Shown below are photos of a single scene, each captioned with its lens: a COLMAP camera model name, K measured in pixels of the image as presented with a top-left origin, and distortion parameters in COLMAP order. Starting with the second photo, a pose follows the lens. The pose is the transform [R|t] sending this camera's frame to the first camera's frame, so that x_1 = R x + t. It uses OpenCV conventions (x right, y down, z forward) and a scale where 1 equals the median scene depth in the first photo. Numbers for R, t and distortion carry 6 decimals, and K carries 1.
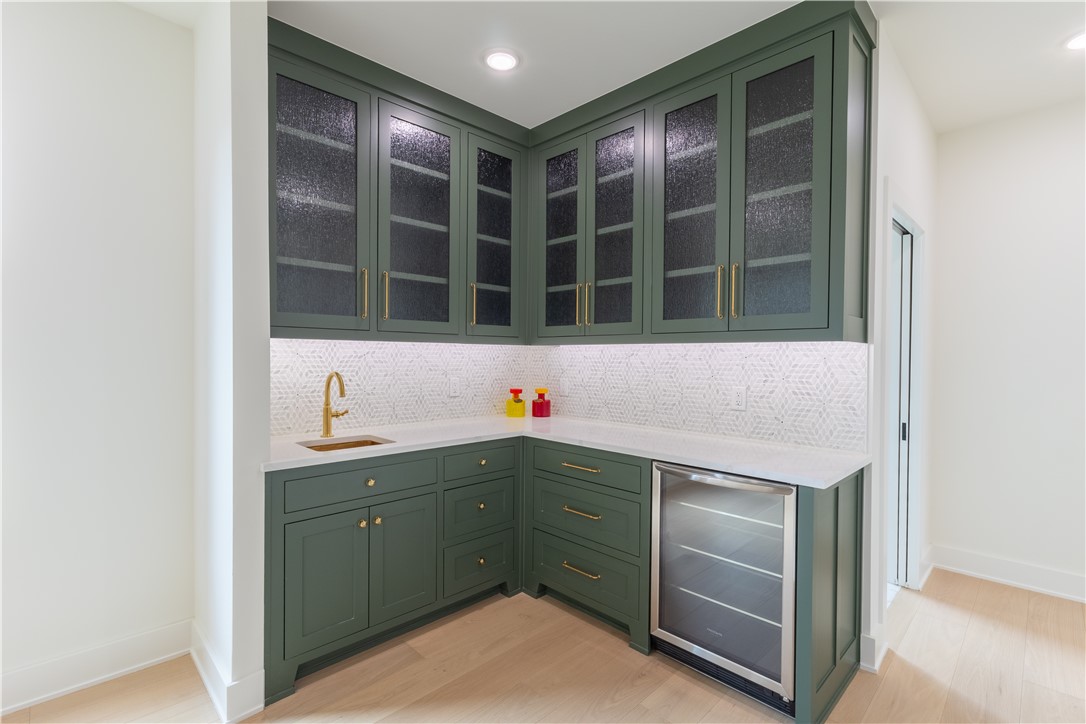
lens RADIAL K [[501.7, 0, 539.9], [0, 501.7, 360.7], [0, 0, 1]] dist [-0.000591, 0.001279]
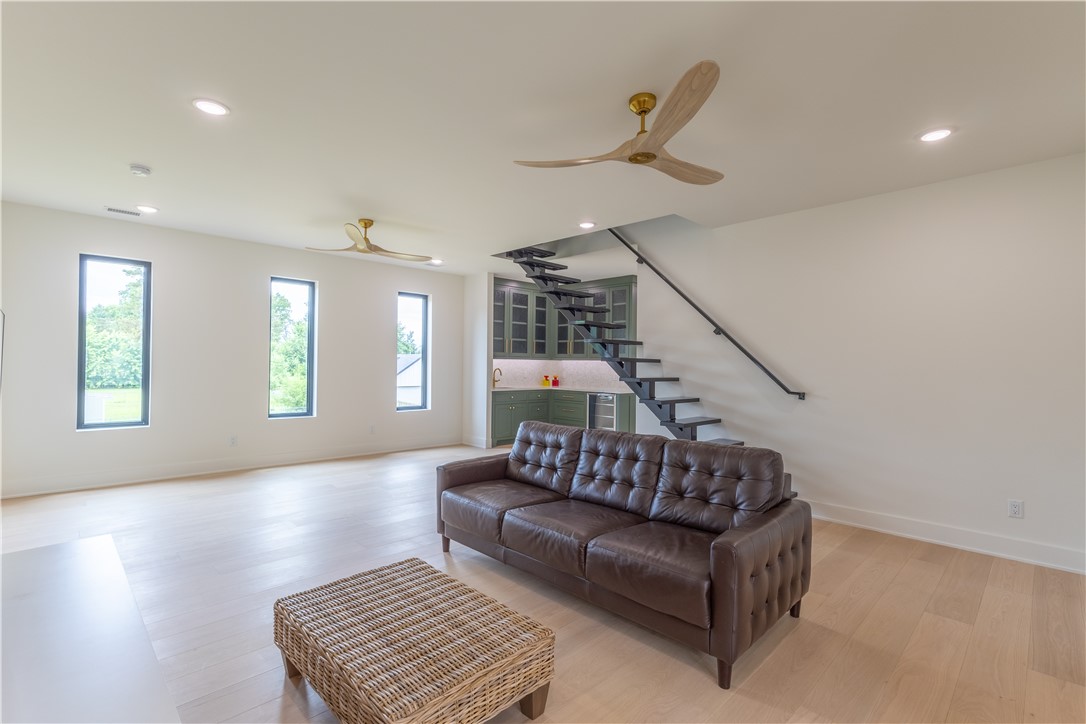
lens RADIAL K [[501.7, 0, 545.5], [0, 501.7, 365.0], [0, 0, 1]] dist [-0.000591, 0.001279]
pose [[0.999986, 0.005258, -0.000829, -0.059471], [-0.005268, 0.999913, -0.012070, 0.034193], [0.000765, 0.012074, 0.999927, -2.049949]]
